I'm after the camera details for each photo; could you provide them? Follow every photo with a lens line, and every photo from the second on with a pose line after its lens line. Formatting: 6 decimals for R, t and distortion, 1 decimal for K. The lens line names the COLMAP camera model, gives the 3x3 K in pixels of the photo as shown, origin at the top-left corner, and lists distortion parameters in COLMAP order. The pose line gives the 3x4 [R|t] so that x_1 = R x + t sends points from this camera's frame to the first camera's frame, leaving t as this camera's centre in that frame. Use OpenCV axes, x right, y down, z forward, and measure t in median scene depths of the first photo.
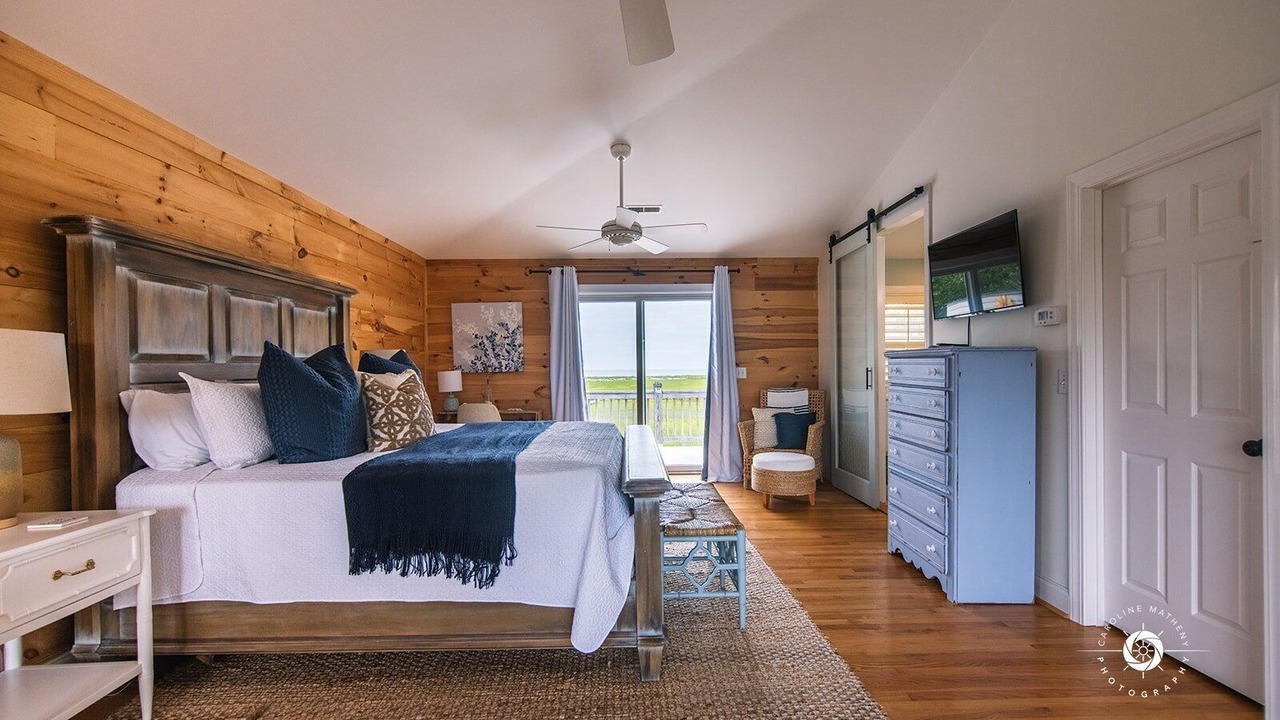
lens RADIAL K [[575.5, 0, 640.9], [0, 575.5, 373.4], [0, 0, 1]] dist [-0.001624, -0.000677]
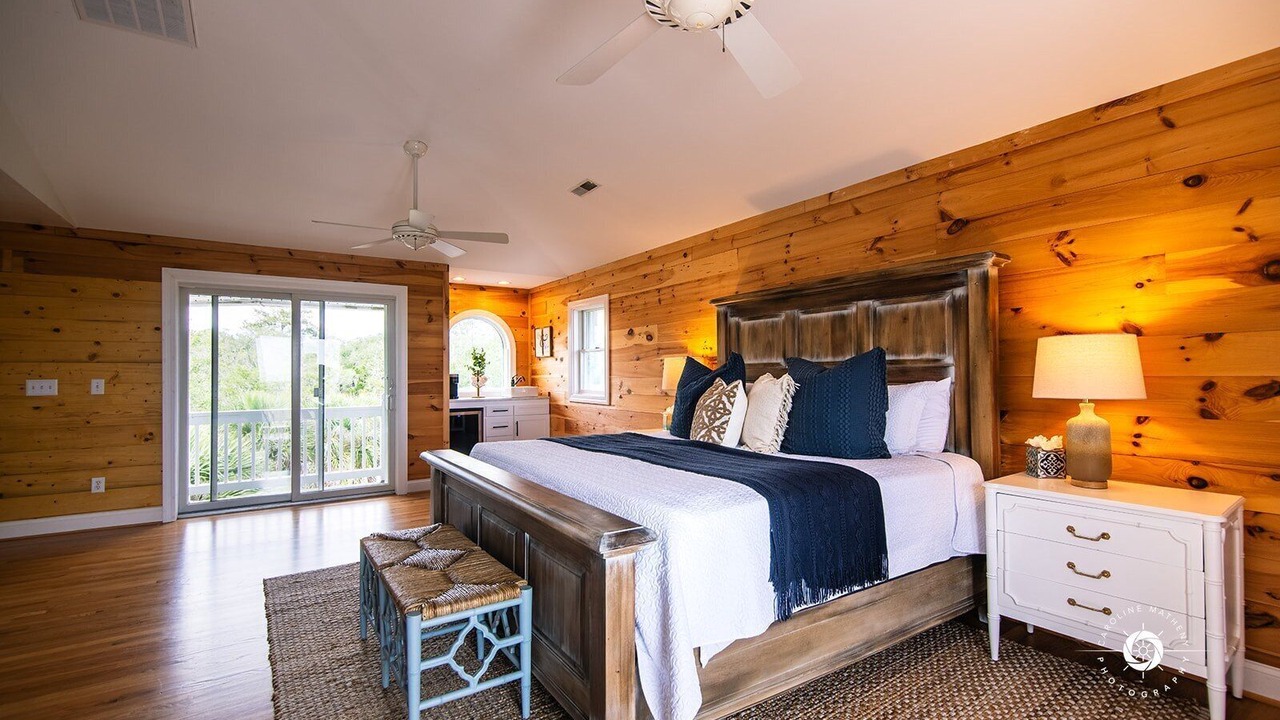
lens RADIAL K [[571.0, 0, 640.0], [0, 571.0, 360.0], [0, 0, 1]] dist [-0.000550, -0.000218]
pose [[-0.846319, 0.002244, -0.532672, 0.216510], [0.007298, 0.999946, -0.007382, -0.023002], [0.532626, -0.010135, -0.846290, 1.525312]]
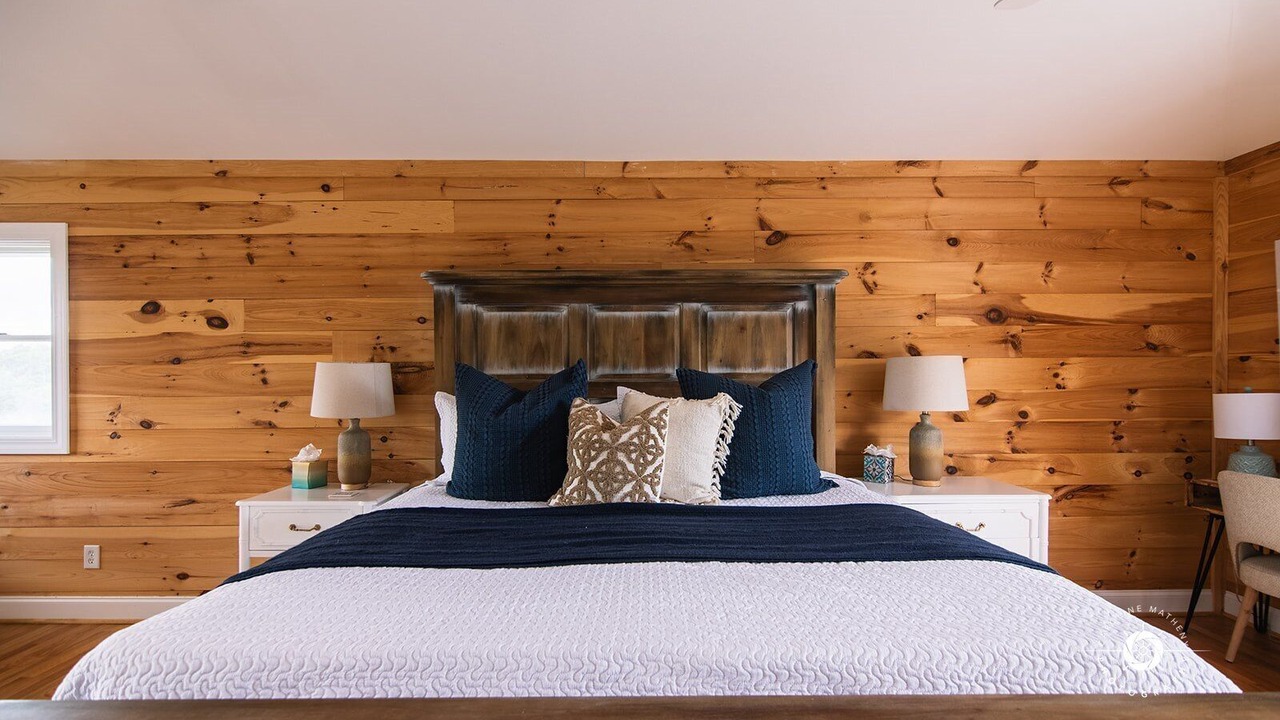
lens RADIAL K [[586.6, 0, 629.7], [0, 586.6, 381.1], [0, 0, 1]] dist [0.002942, -0.000609]
pose [[-0.013044, 0.017538, -0.999761, 0.226210], [-0.008840, 0.999805, 0.017654, -0.029103], [0.999876, 0.009068, -0.012887, 0.866151]]
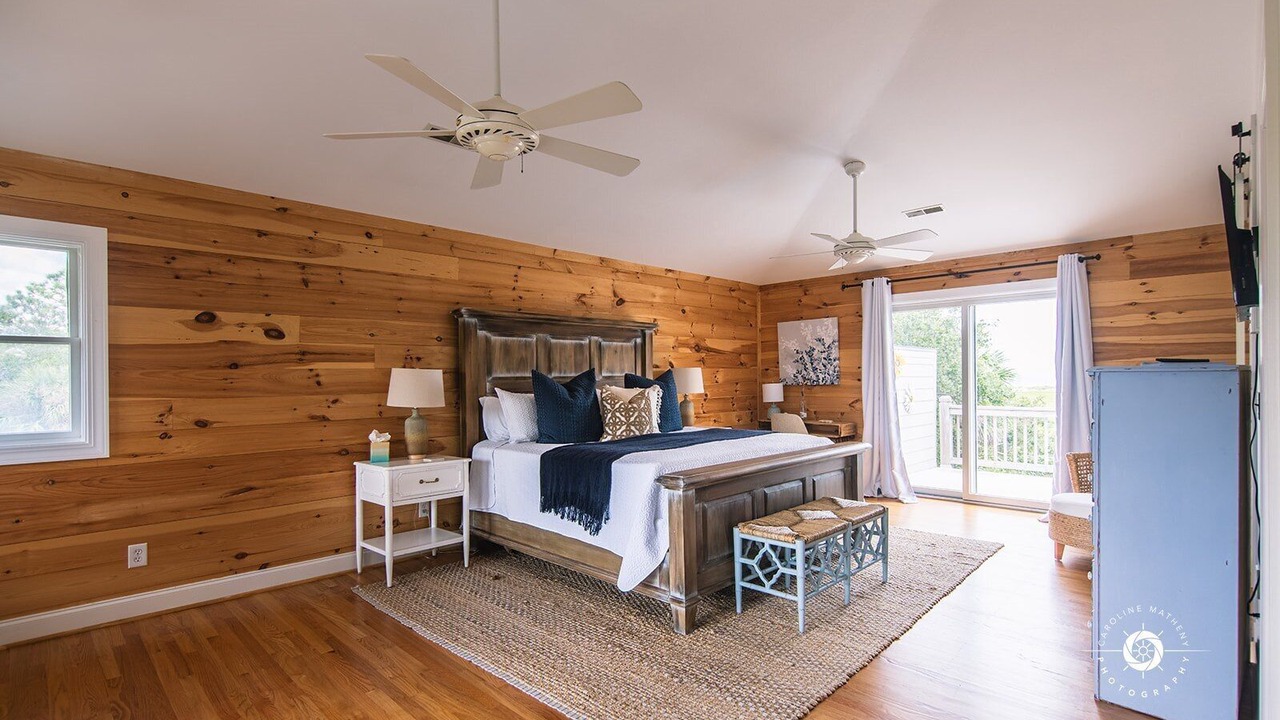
lens RADIAL K [[601.7, 0, 644.7], [0, 601.7, 381.7], [0, 0, 1]] dist [0.001939, 0.000064]
pose [[0.697993, 0.007088, -0.716070, 0.556189], [-0.005321, 0.999975, 0.004712, -0.020181], [0.716085, 0.000521, 0.698013, 0.003682]]
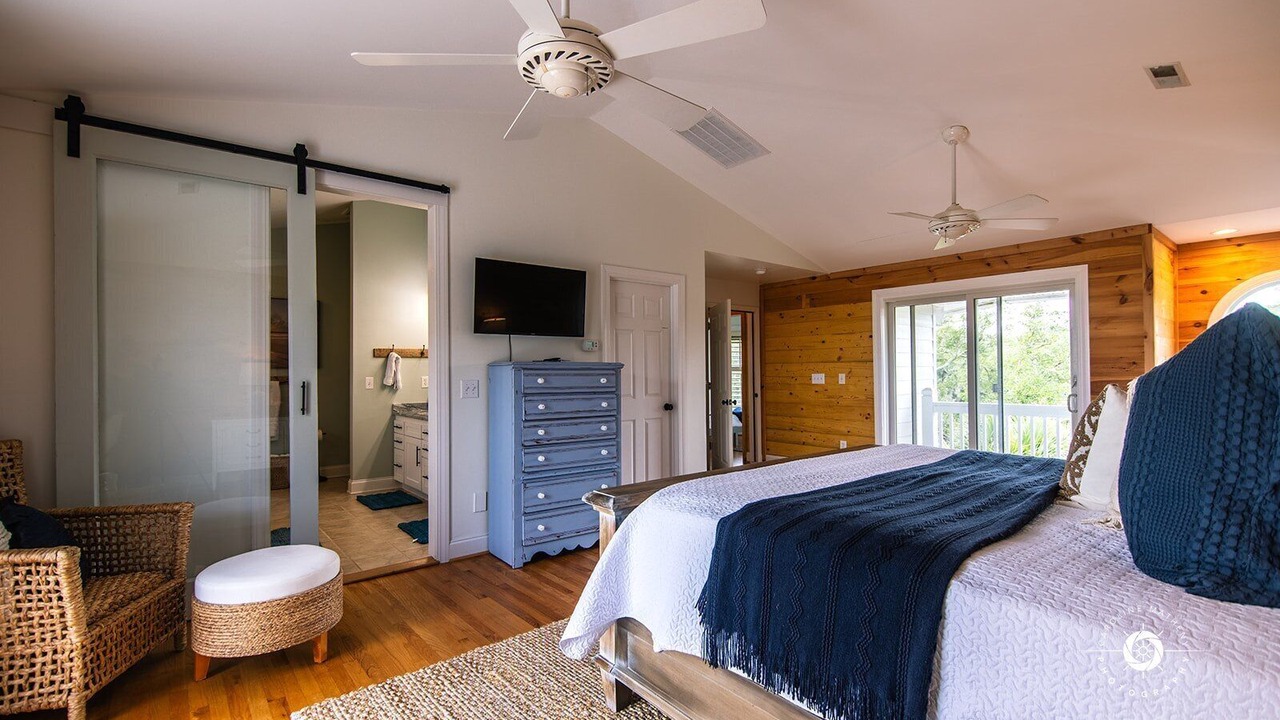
lens RADIAL K [[571.0, 0, 640.0], [0, 571.0, 360.0], [0, 0, 1]] dist [-0.000550, -0.000218]
pose [[-0.606051, 0.029655, 0.794873, -0.486345], [0.019625, 0.999558, -0.022328, -0.014803], [-0.795183, 0.002068, -0.606366, 1.462145]]
